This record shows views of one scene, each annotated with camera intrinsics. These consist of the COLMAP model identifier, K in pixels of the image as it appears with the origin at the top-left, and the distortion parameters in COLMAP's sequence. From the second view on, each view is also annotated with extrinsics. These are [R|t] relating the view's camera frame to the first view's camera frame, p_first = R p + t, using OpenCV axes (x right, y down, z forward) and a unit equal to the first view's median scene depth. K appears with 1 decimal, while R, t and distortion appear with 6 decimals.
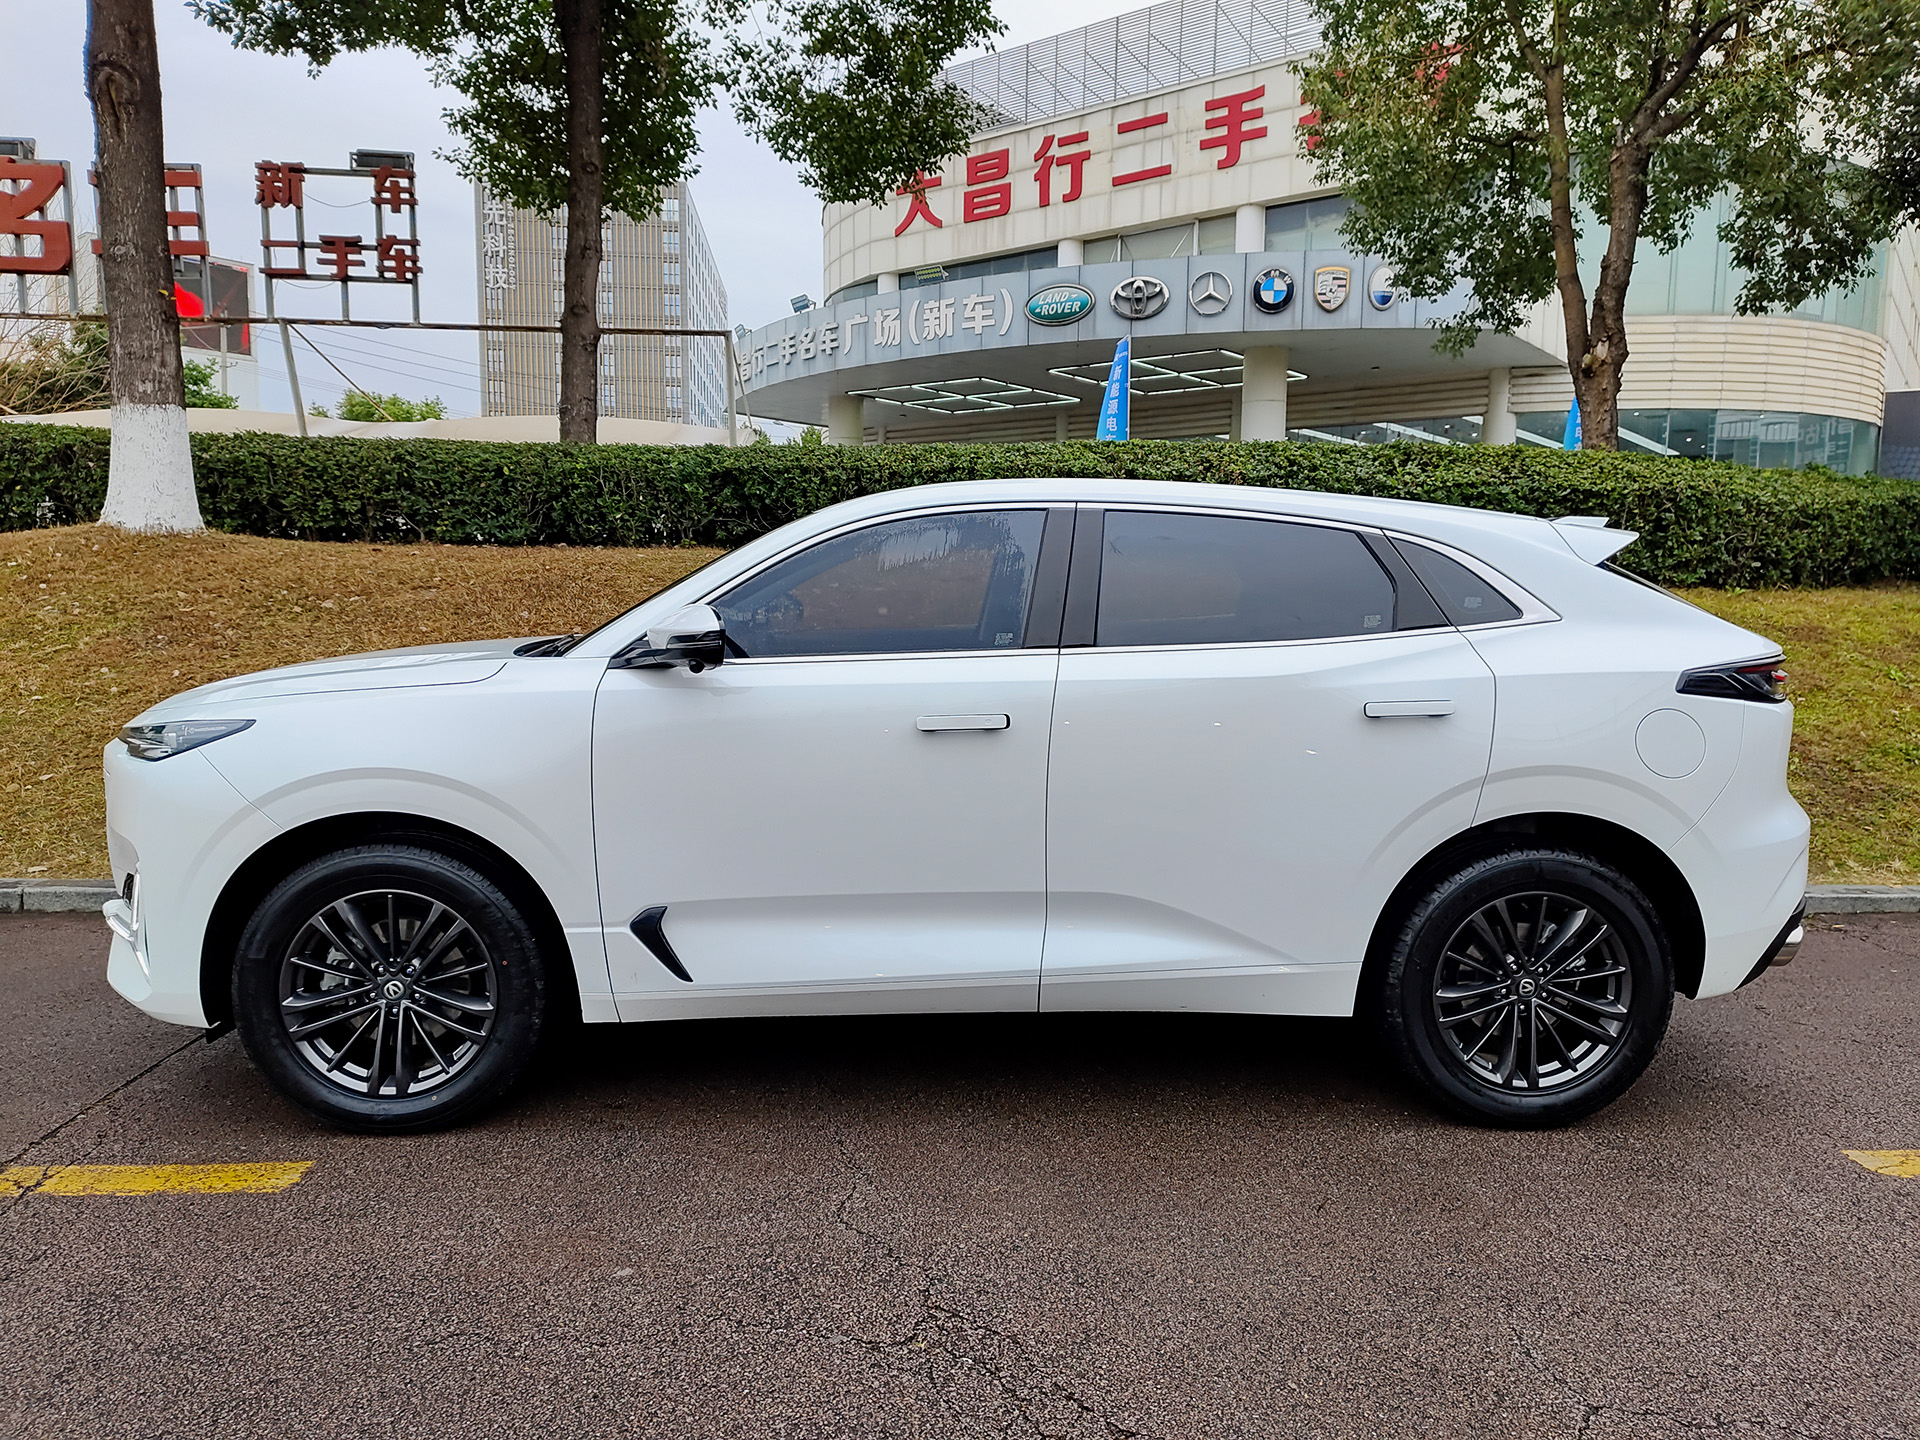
lens RADIAL K [[1327.1, 0, 964.4], [0, 1327.1, 722.5], [0, 0, 1]] dist [0.029864, -0.019002]
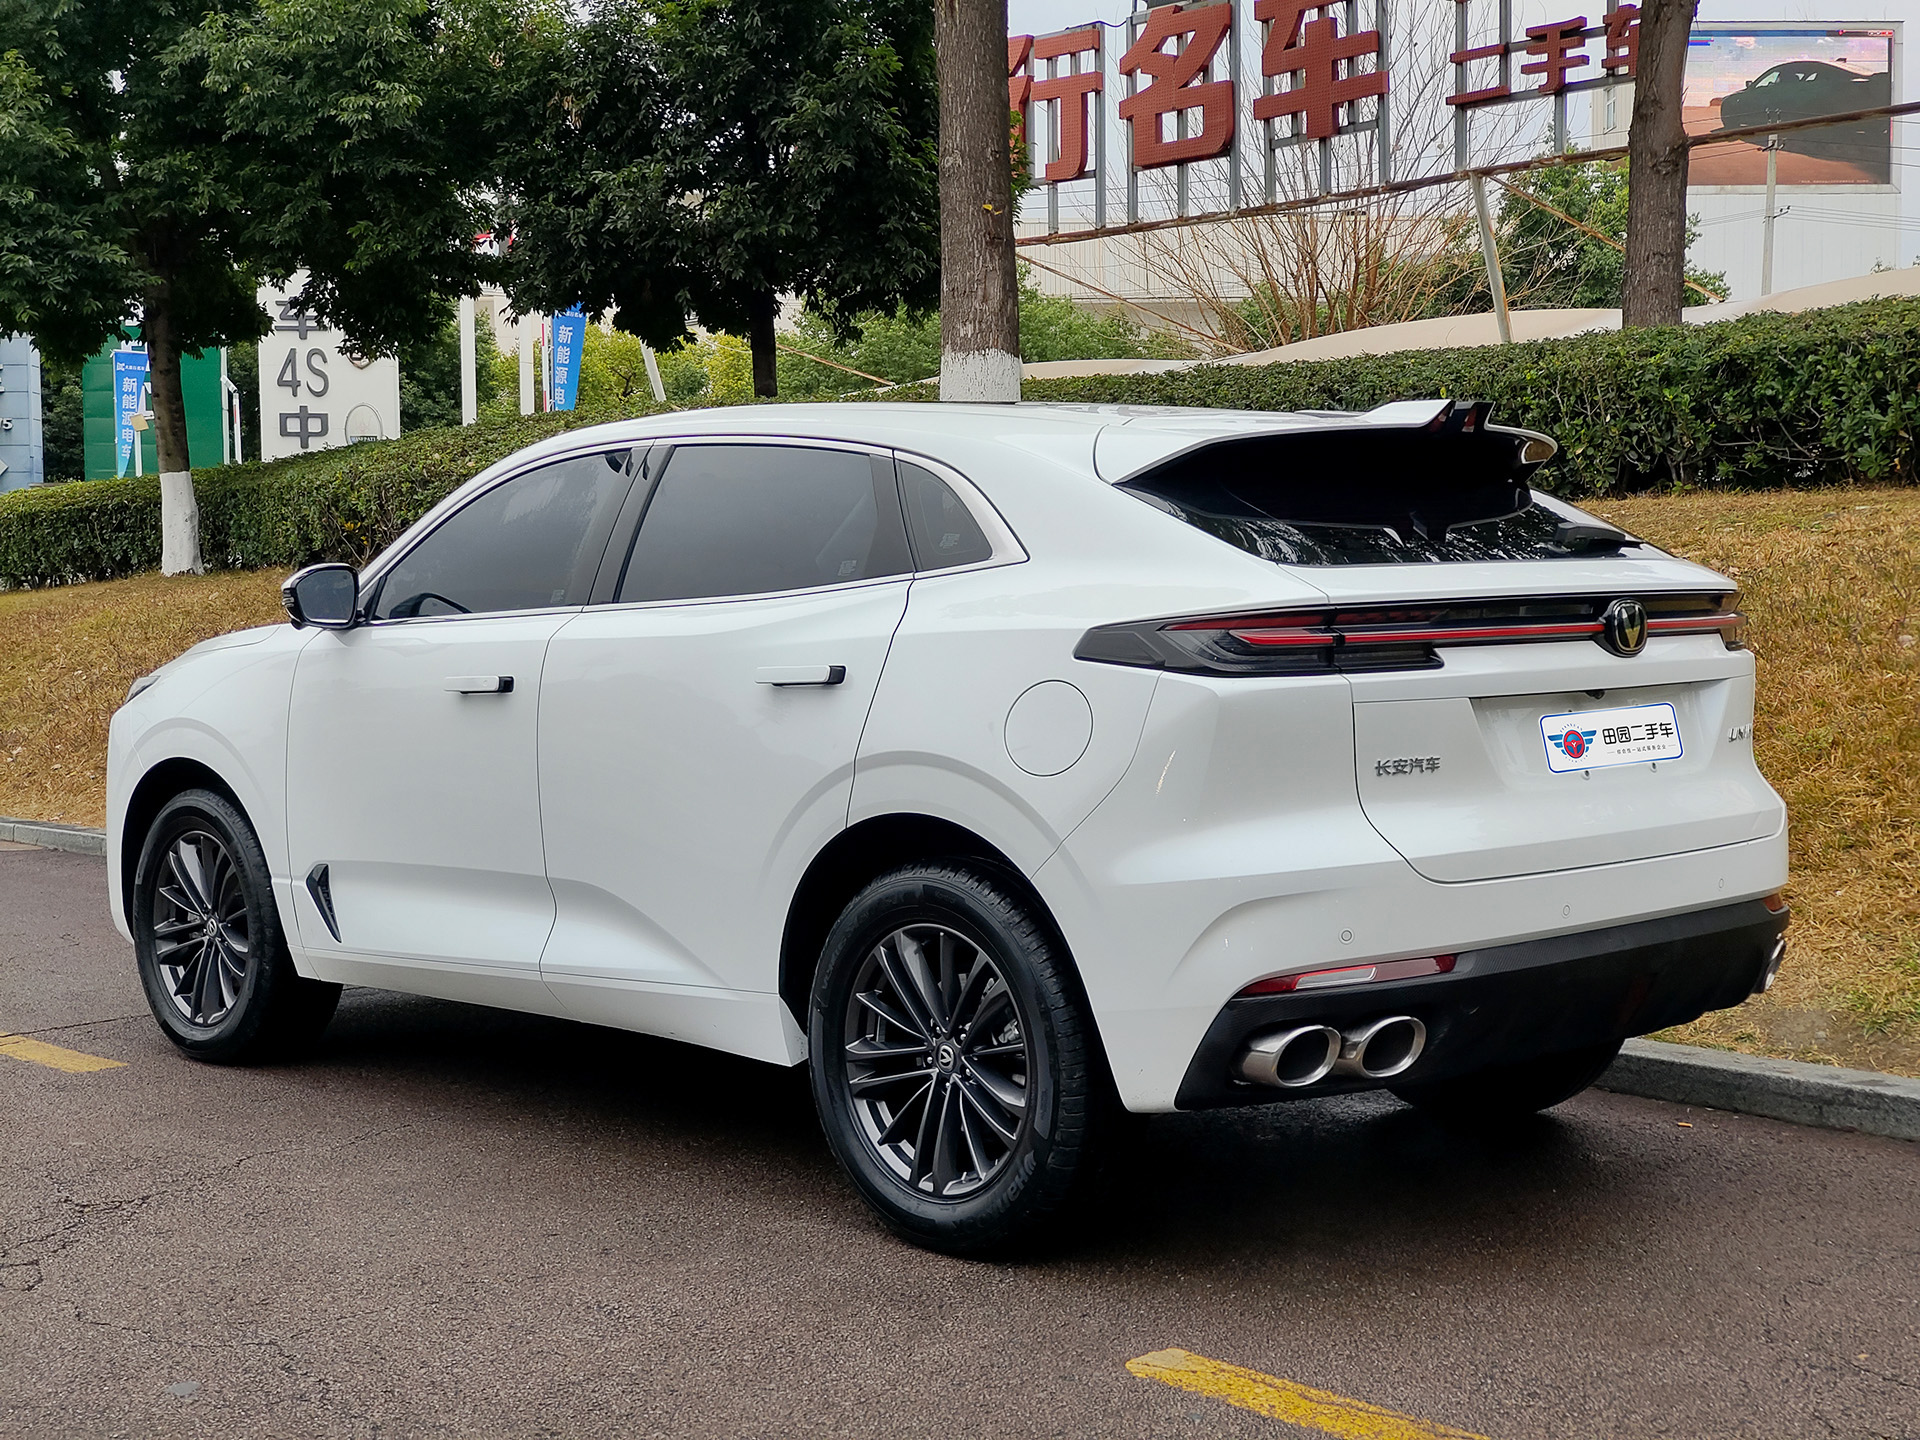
lens RADIAL K [[2613.2, 0, 961.1], [0, 2613.2, 724.6], [0, 0, 1]] dist [0.111664, 0.000000]
pose [[0.645832, 0.018609, -0.763253, 0.352406], [-0.058427, 0.997976, -0.025107, 0.011719], [0.761241, 0.060810, 0.645612, 0.013692]]
